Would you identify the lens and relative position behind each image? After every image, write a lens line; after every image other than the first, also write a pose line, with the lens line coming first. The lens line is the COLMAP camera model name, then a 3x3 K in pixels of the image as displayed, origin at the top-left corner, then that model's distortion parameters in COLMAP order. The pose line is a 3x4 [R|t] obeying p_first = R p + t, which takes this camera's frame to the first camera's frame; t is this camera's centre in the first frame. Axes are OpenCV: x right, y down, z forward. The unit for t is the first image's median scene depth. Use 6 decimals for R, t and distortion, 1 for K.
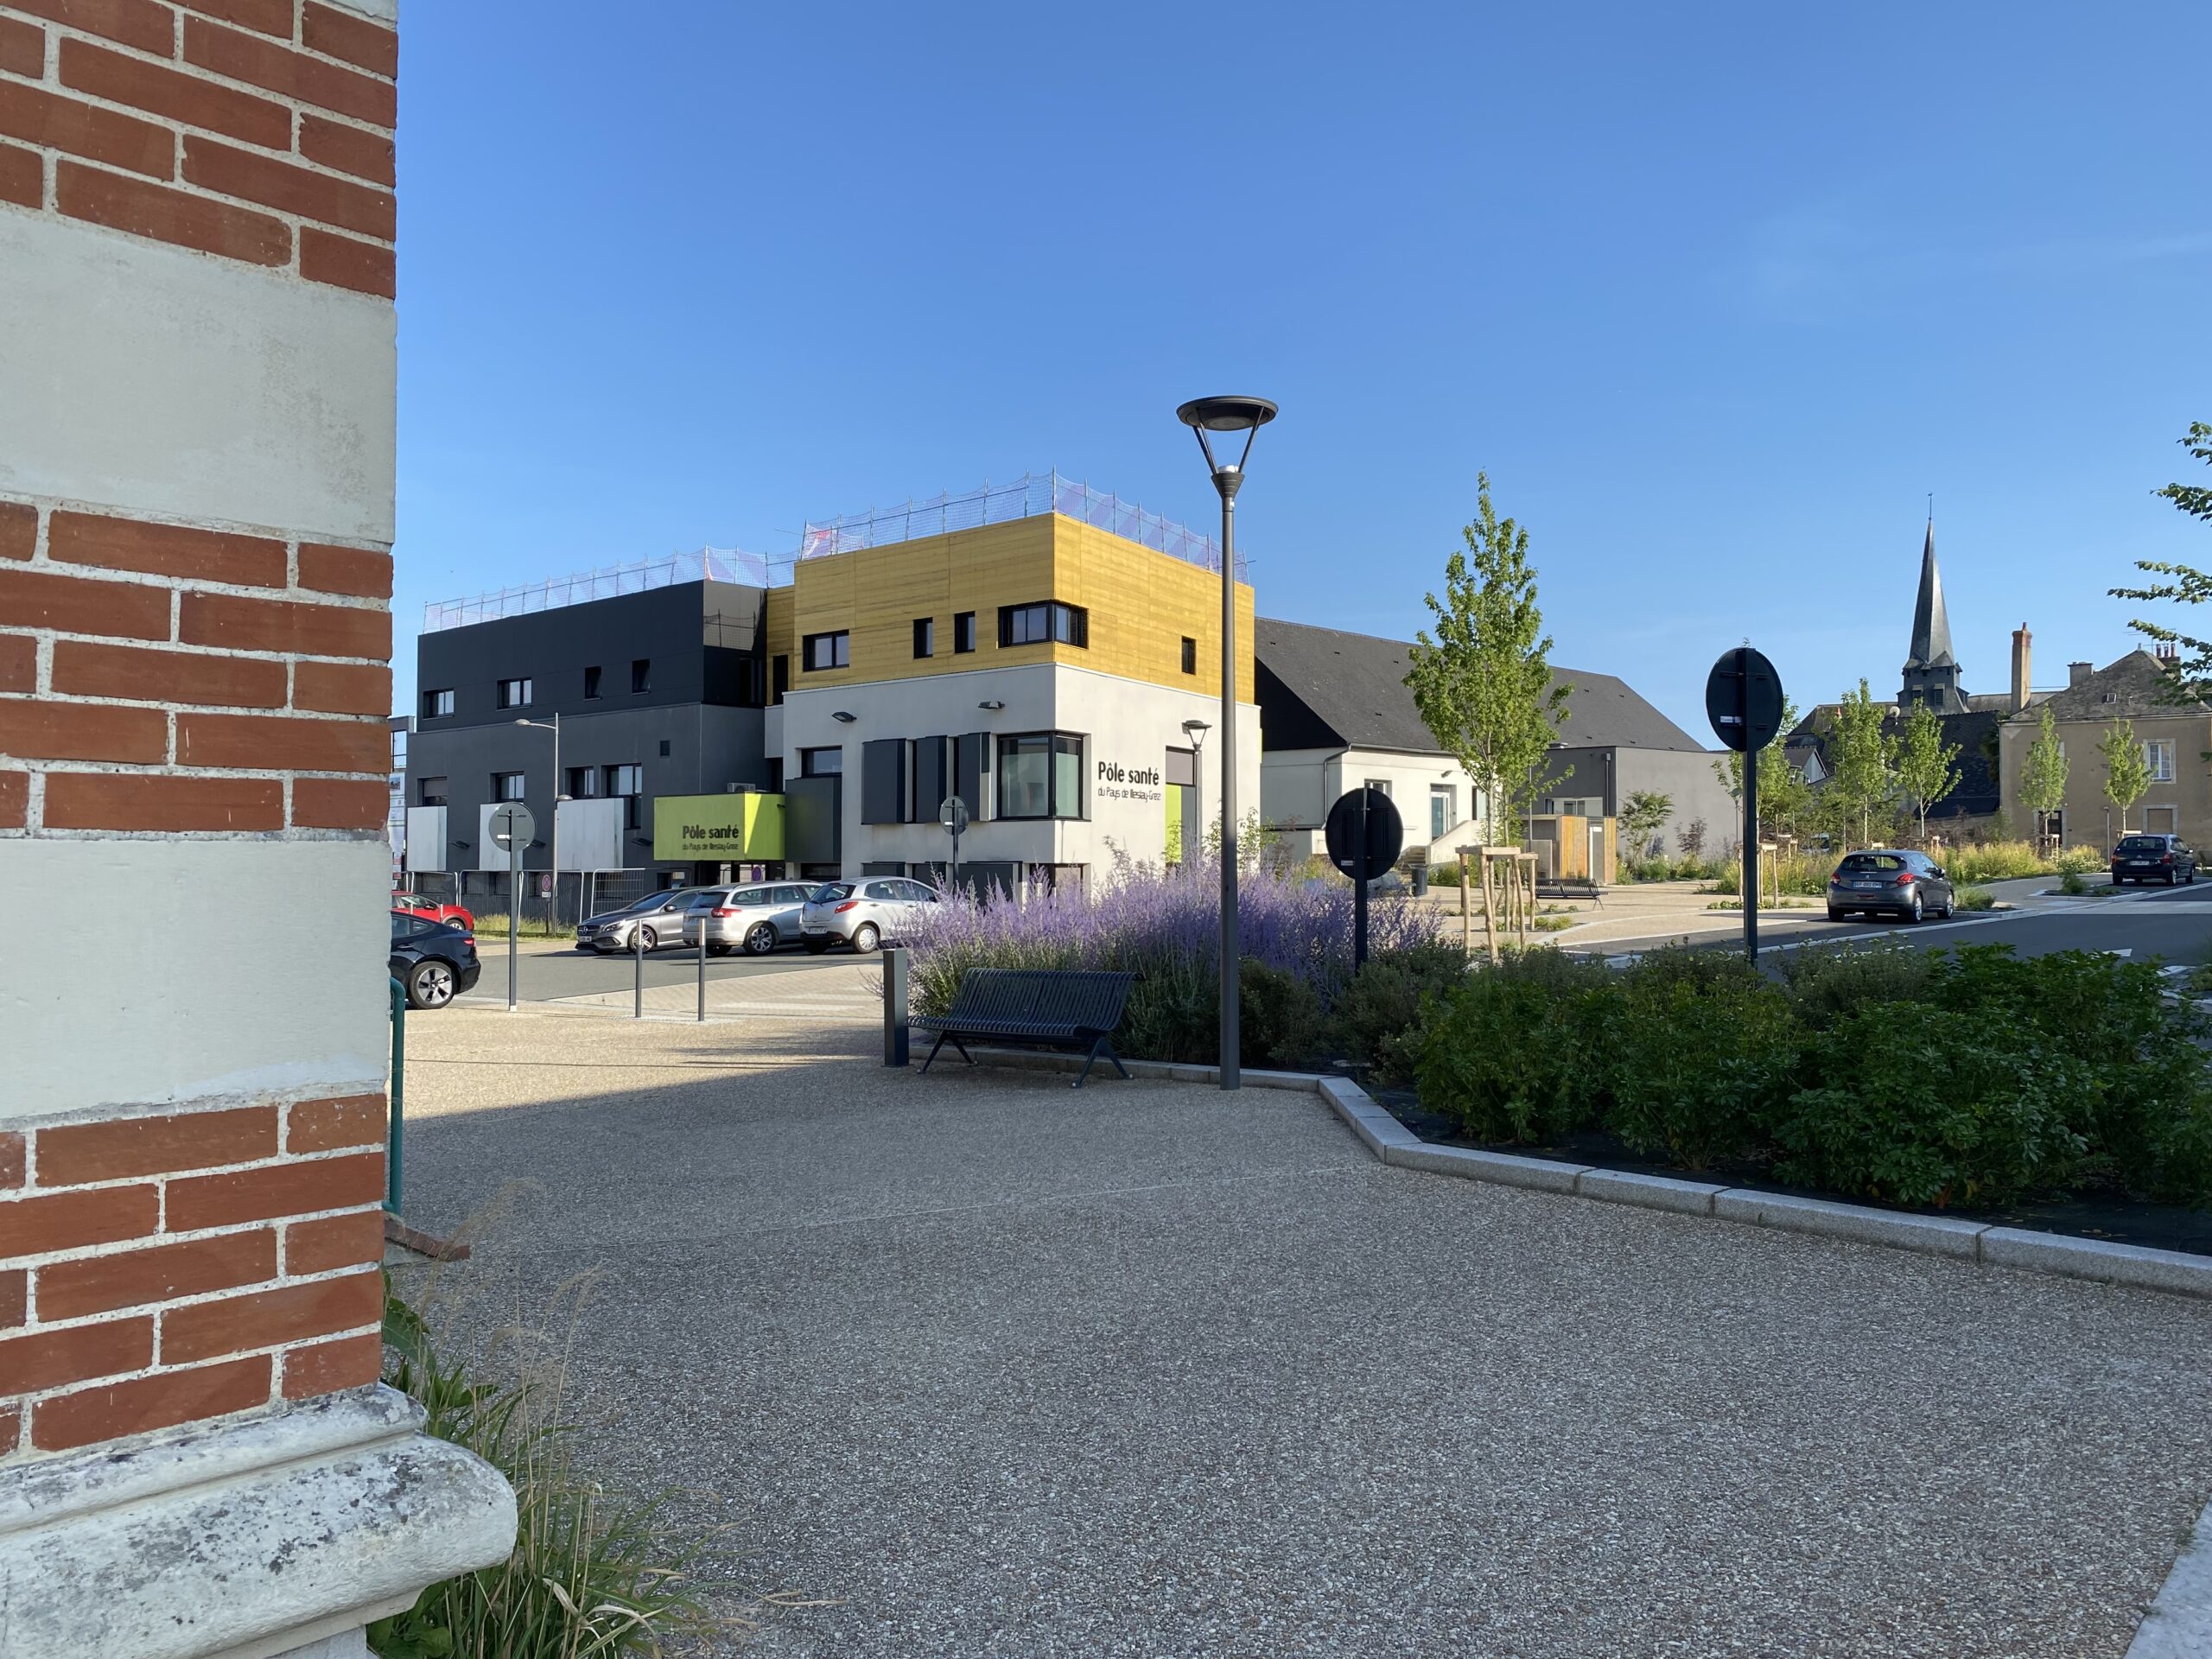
lens RADIAL K [[1685.9, 0, 1112.2], [0, 1685.9, 821.4], [0, 0, 1]] dist [0.060775, -0.063822]
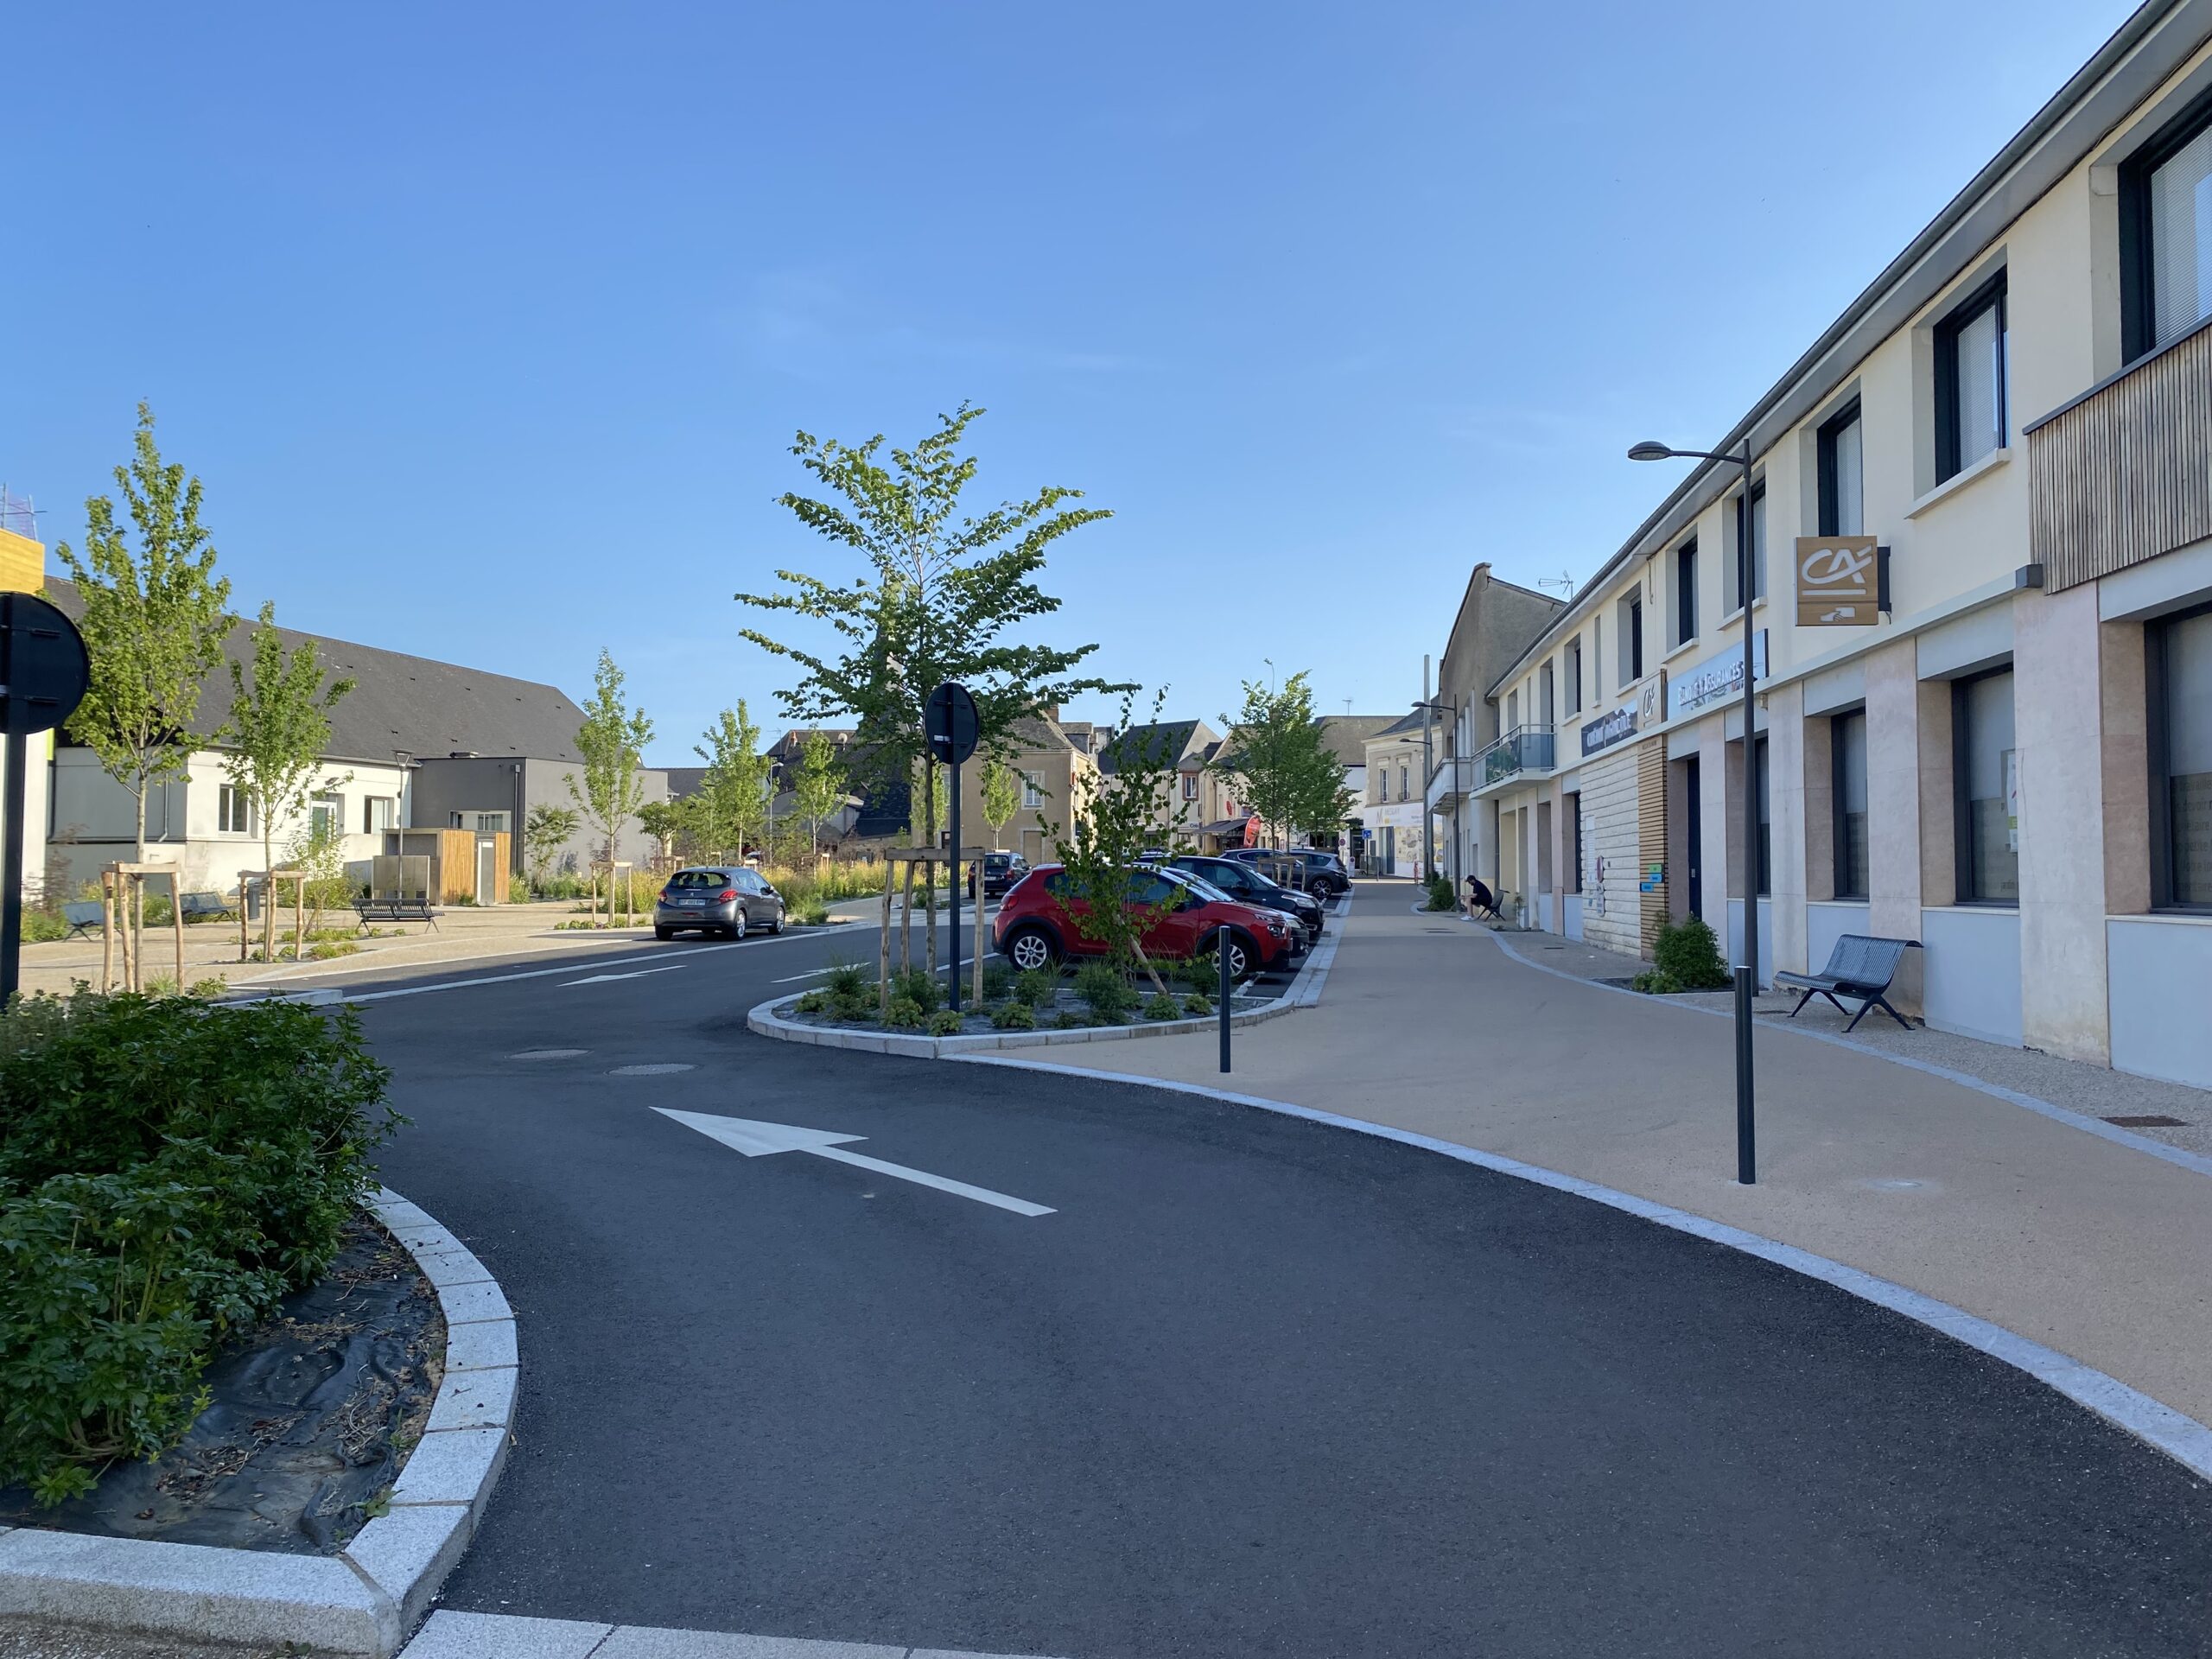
lens RADIAL K [[1685.9, 0, 1112.2], [0, 1685.9, 821.4], [0, 0, 1]] dist [0.060775, -0.063822]
pose [[0.843282, 0.015990, 0.537233, 0.098176], [-0.010759, 0.999859, -0.012872, 0.000301], [-0.537363, 0.005075, 0.843335, 0.032296]]
